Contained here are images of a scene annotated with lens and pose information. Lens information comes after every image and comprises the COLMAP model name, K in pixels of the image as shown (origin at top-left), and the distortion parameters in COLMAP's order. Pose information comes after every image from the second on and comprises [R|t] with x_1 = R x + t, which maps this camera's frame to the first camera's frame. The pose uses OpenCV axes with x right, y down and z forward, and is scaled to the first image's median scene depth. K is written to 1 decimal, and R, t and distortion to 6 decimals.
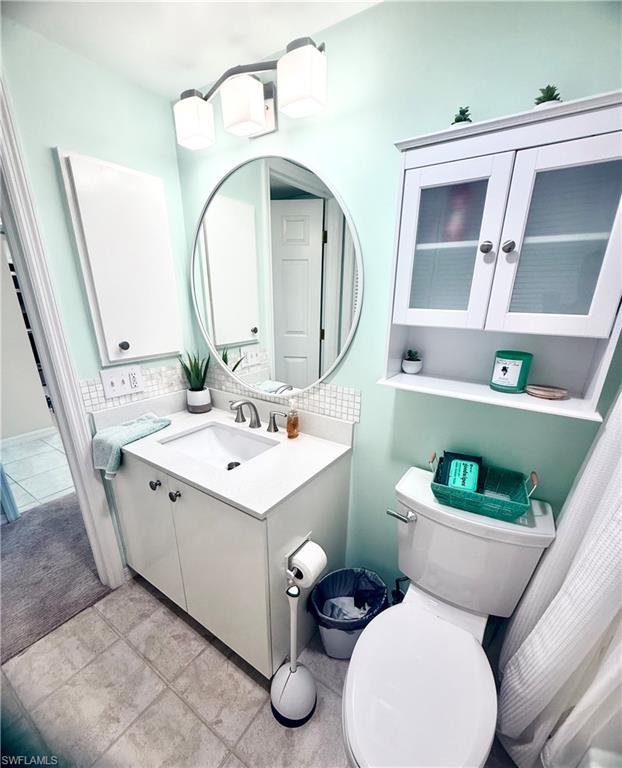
lens RADIAL K [[329.2, 0, 301.4], [0, 329.2, 407.9], [0, 0, 1]] dist [0.000285, 0.000173]
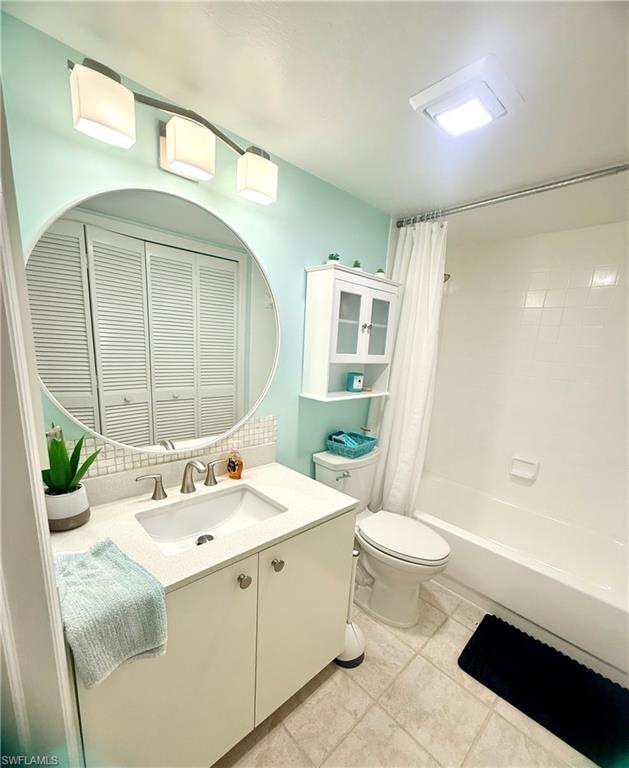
lens RADIAL K [[334.4, 0, 318.6], [0, 334.4, 414.0], [0, 0, 1]] dist [0.003340, -0.000065]
pose [[0.211743, -0.198665, 0.956921, -1.113640], [0.269300, 0.953077, 0.138278, -0.208902], [-0.939491, 0.228420, 0.255308, 0.556189]]
